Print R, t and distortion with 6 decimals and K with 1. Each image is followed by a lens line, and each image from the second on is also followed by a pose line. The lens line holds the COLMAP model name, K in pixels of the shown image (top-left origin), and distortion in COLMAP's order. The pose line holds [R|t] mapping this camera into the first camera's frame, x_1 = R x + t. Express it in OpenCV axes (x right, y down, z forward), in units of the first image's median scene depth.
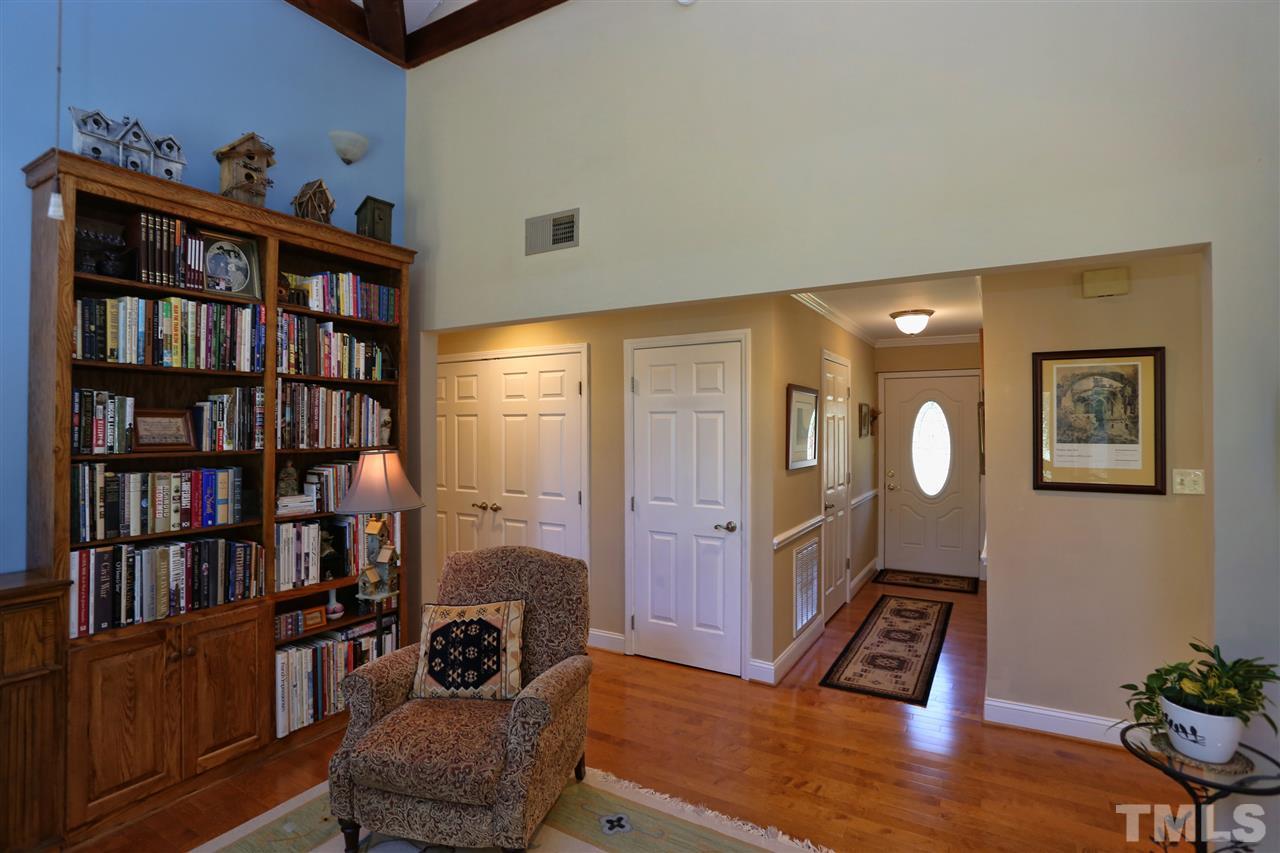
lens RADIAL K [[624.1, 0, 641.6], [0, 624.1, 418.1], [0, 0, 1]] dist [-0.080022, 0.037511]
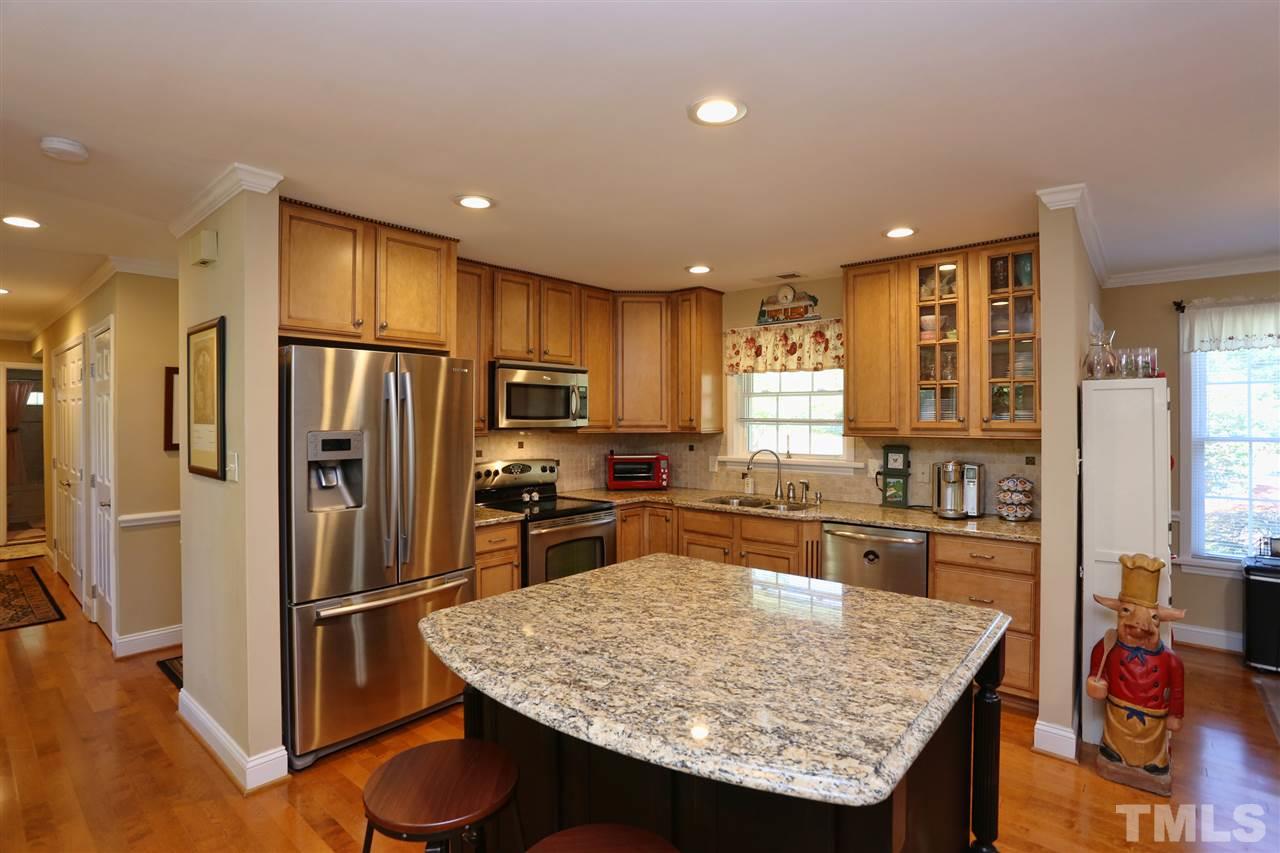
lens RADIAL K [[624.1, 0, 641.6], [0, 624.1, 418.1], [0, 0, 1]] dist [-0.080022, 0.037511]
pose [[0.984837, 0.000686, -0.173478, 1.689093], [0.001988, 0.999882, 0.015240, 0.022168], [0.173468, -0.015354, 0.984720, 0.222686]]
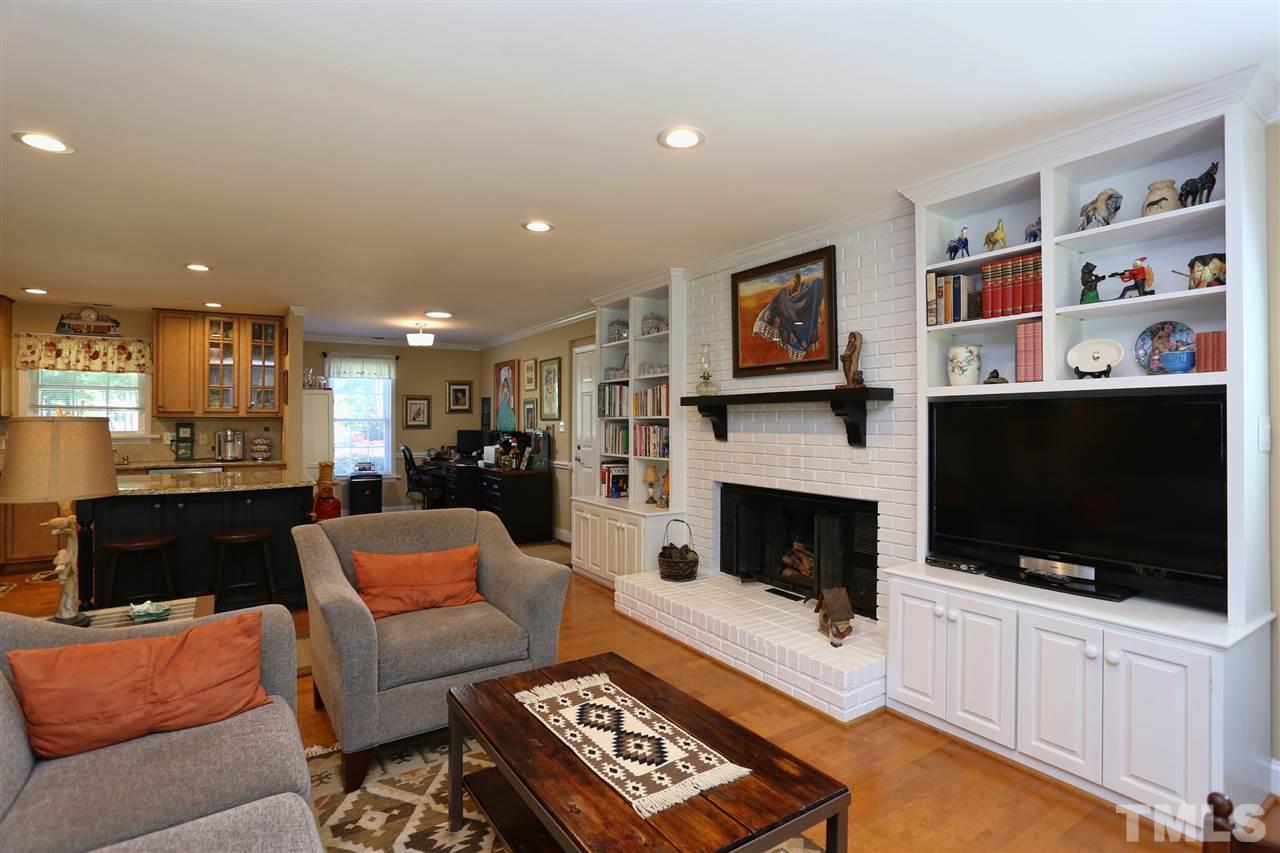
lens RADIAL K [[624.1, 0, 641.6], [0, 624.1, 418.1], [0, 0, 1]] dist [-0.080022, 0.037511]
pose [[0.446204, 0.005350, 0.894915, 0.727827], [-0.013495, 0.999909, 0.000751, 0.066007], [-0.894830, -0.012412, 0.446235, -0.859830]]
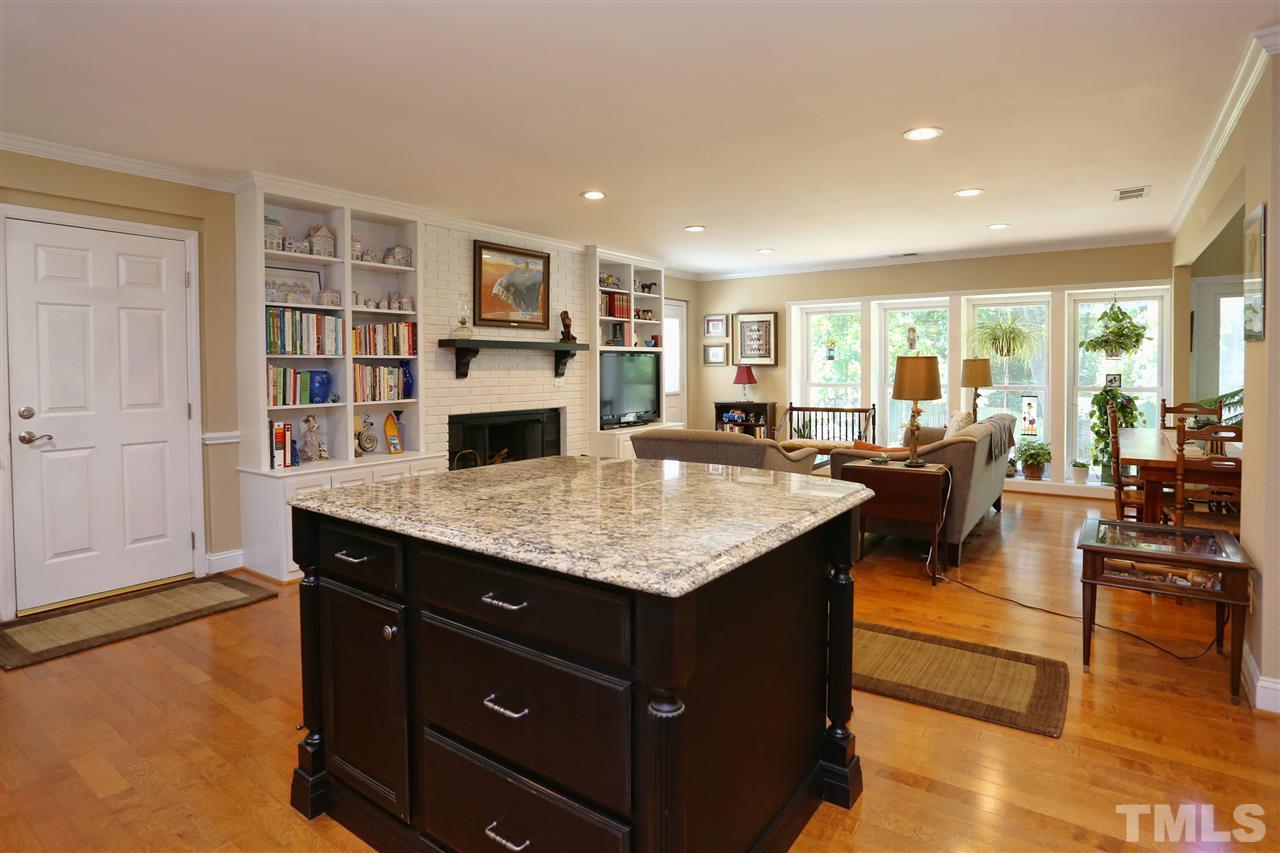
lens RADIAL K [[669.4, 0, 650.7], [0, 669.4, 383.8], [0, 0, 1]] dist [-0.092567, 0.049069]
pose [[-0.995983, 0.002406, 0.089515, 1.519125], [0.003349, 0.999941, 0.010377, 0.120329], [-0.089485, 0.010636, -0.995931, 1.609173]]
